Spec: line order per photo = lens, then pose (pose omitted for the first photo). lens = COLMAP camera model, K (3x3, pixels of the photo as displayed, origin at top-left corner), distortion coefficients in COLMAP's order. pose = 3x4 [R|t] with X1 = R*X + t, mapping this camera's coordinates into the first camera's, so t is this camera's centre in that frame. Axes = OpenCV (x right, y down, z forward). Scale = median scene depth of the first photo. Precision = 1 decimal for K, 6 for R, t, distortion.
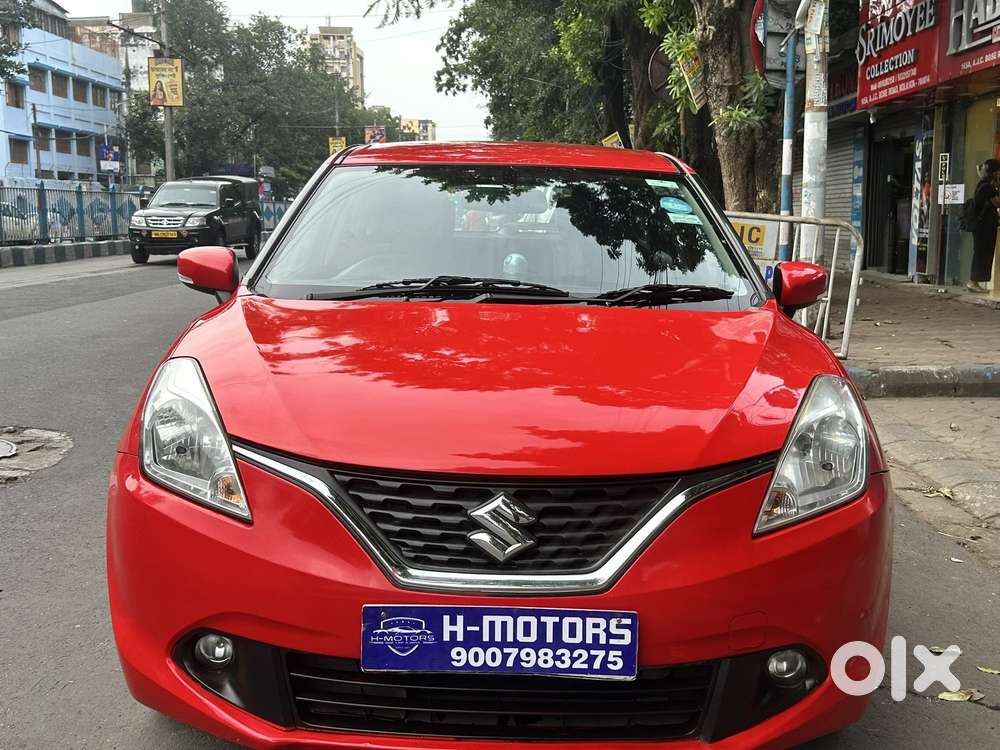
lens RADIAL K [[1146.8, 0, 495.9], [0, 1146.8, 377.6], [0, 0, 1]] dist [0.111669, -0.241302]
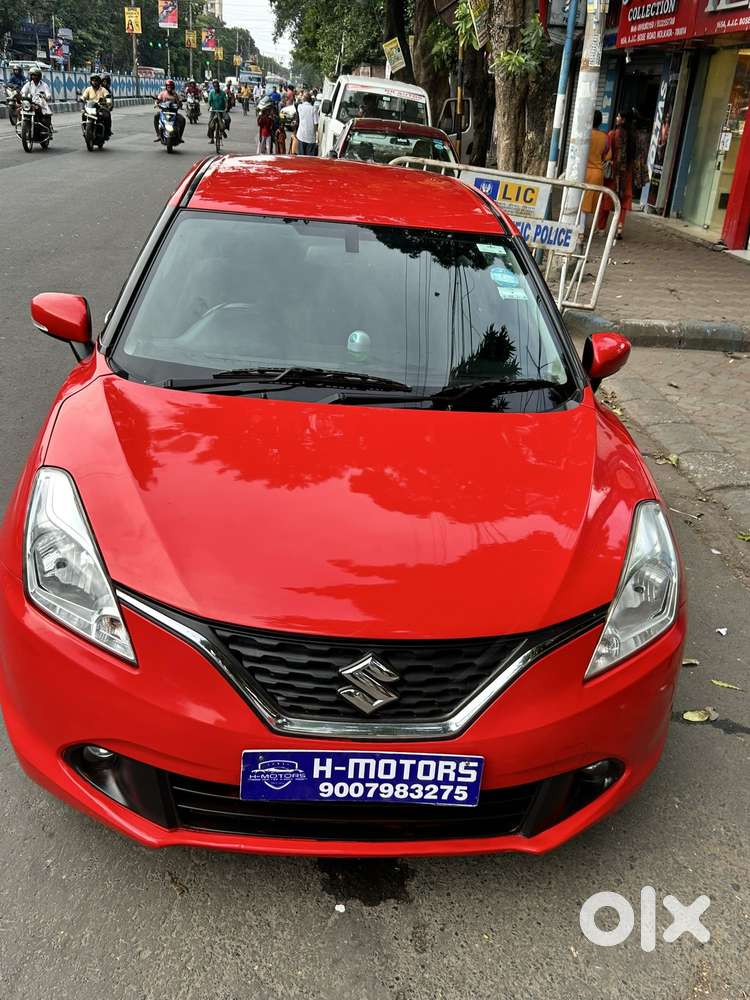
lens RADIAL K [[948.9, 0, 360.1], [0, 948.9, 501.4], [0, 0, 1]] dist [0.030191, -0.005018]
pose [[0.994820, 0.026234, 0.098208, -0.084948], [-0.050987, 0.964580, 0.258815, -0.239939], [-0.087940, -0.262482, 0.960921, 0.142664]]
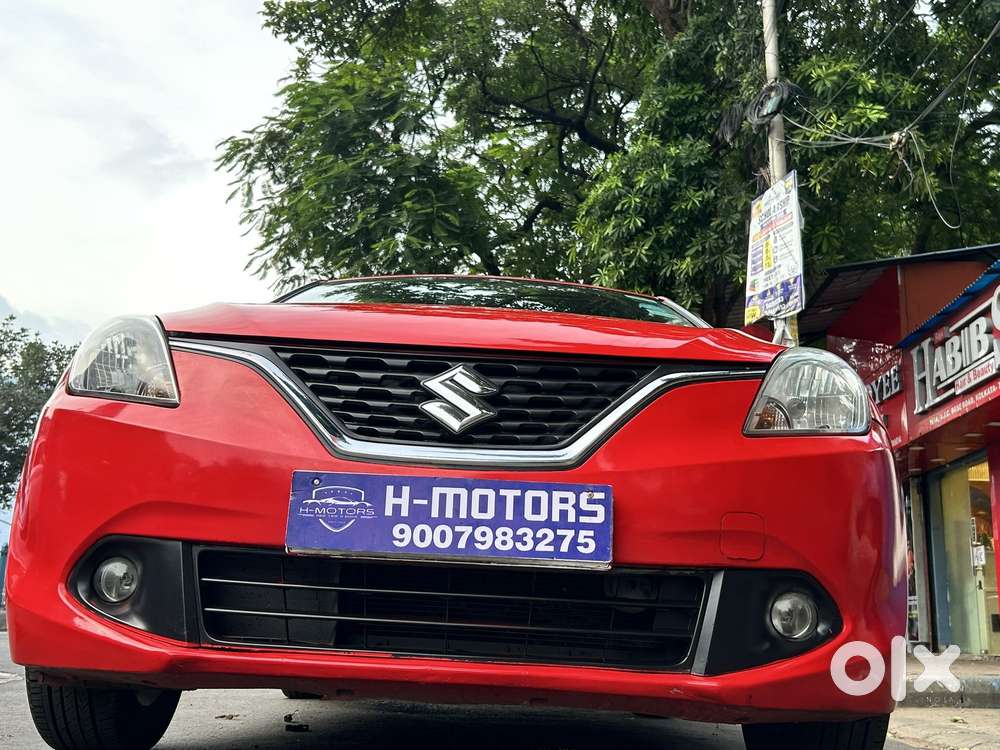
lens RADIAL K [[1104.5, 0, 491.0], [0, 1104.5, 373.9], [0, 0, 1]] dist [0.126380, -0.287270]
pose [[0.999589, 0.027801, -0.006928, 0.030662], [-0.028418, 0.931311, -0.363115, 0.365585], [-0.003643, 0.363163, 0.931719, 0.170429]]
